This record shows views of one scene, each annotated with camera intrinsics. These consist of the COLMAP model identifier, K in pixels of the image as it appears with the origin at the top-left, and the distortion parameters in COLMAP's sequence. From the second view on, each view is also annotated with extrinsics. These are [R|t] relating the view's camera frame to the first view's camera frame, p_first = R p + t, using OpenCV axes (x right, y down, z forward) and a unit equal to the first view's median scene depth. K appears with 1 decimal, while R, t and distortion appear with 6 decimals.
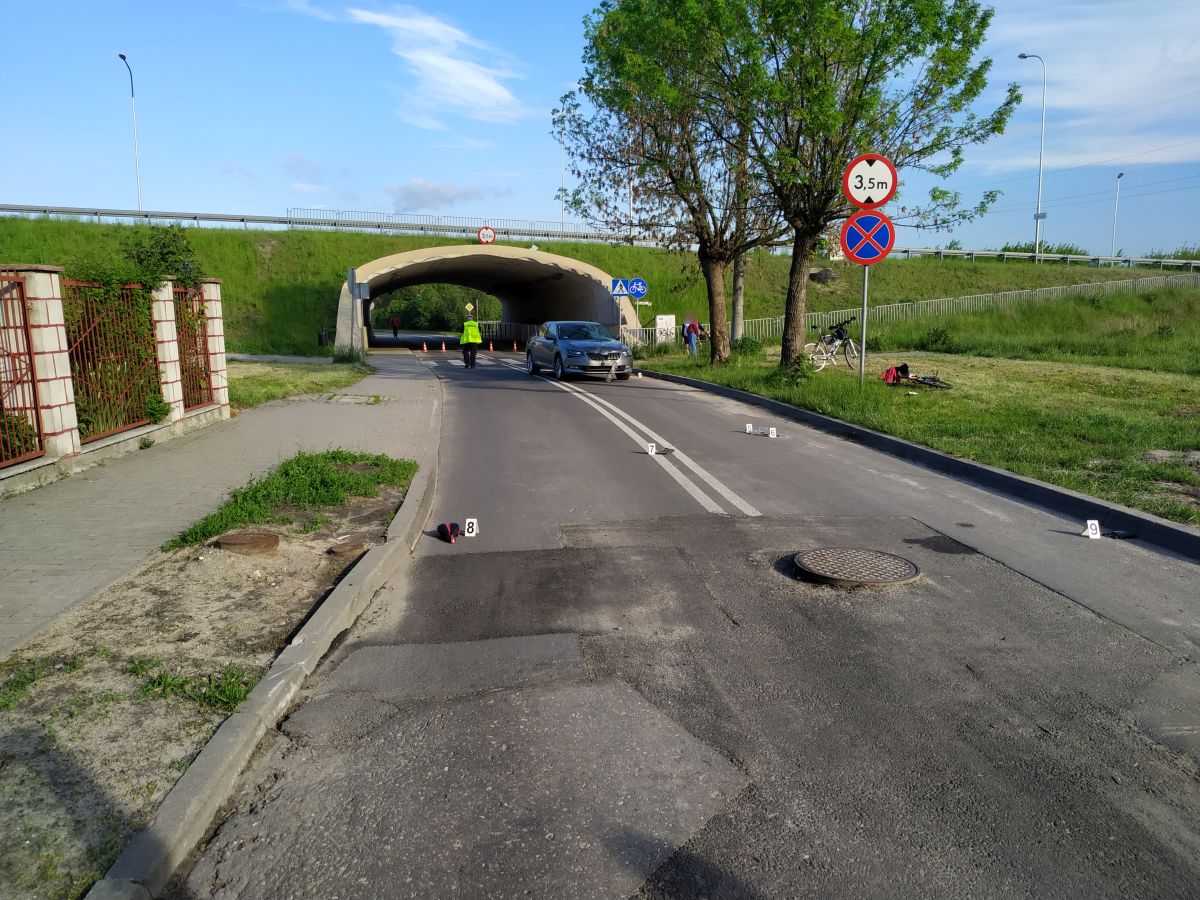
lens RADIAL K [[869.4, 0, 599.0], [0, 869.4, 454.8], [0, 0, 1]] dist [-0.011239, -0.000735]
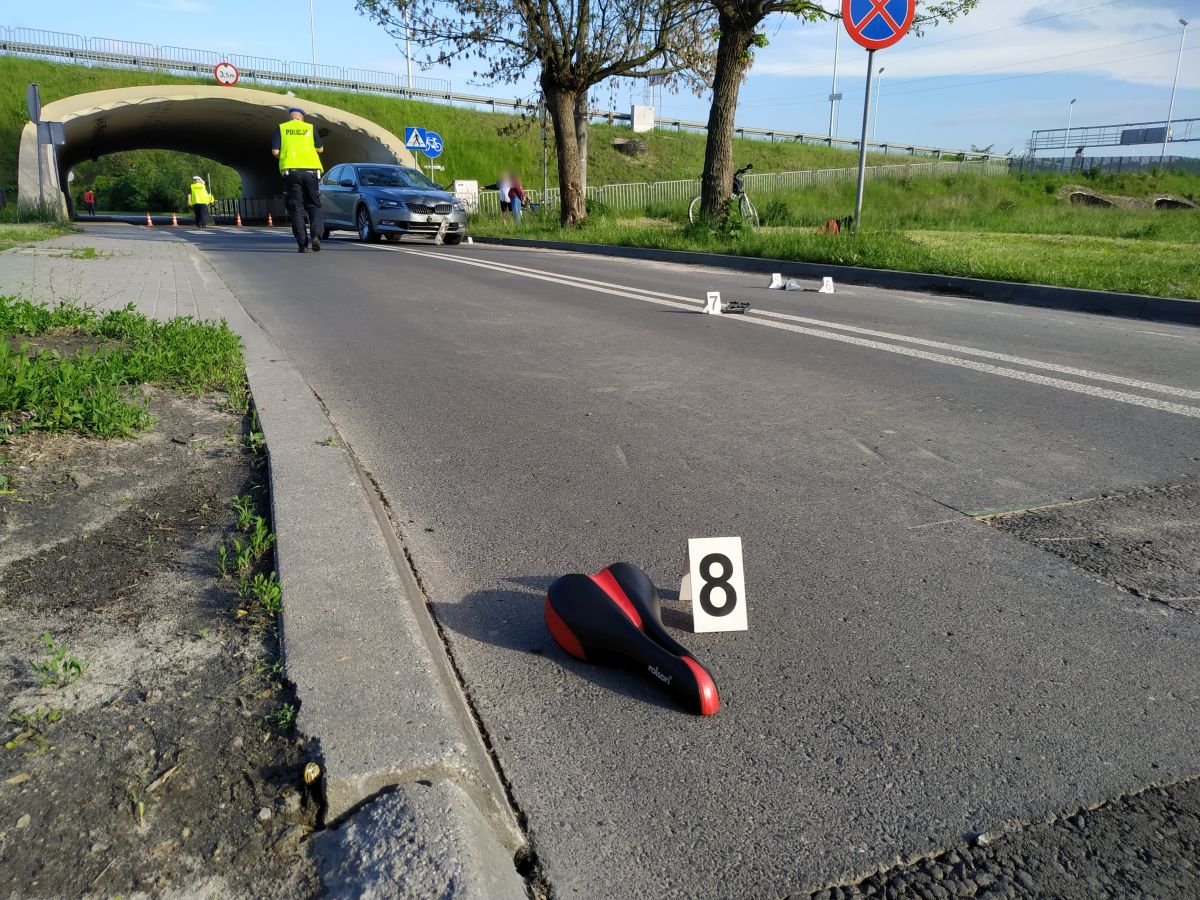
lens RADIAL K [[869.4, 0, 598.8], [0, 869.4, 441.5], [0, 0, 1]] dist [-0.011239, -0.000735]
pose [[0.961057, -0.046806, 0.272359, -0.039277], [0.019493, 0.994579, 0.102138, 0.005655], [-0.275663, -0.092851, 0.956759, 0.144754]]
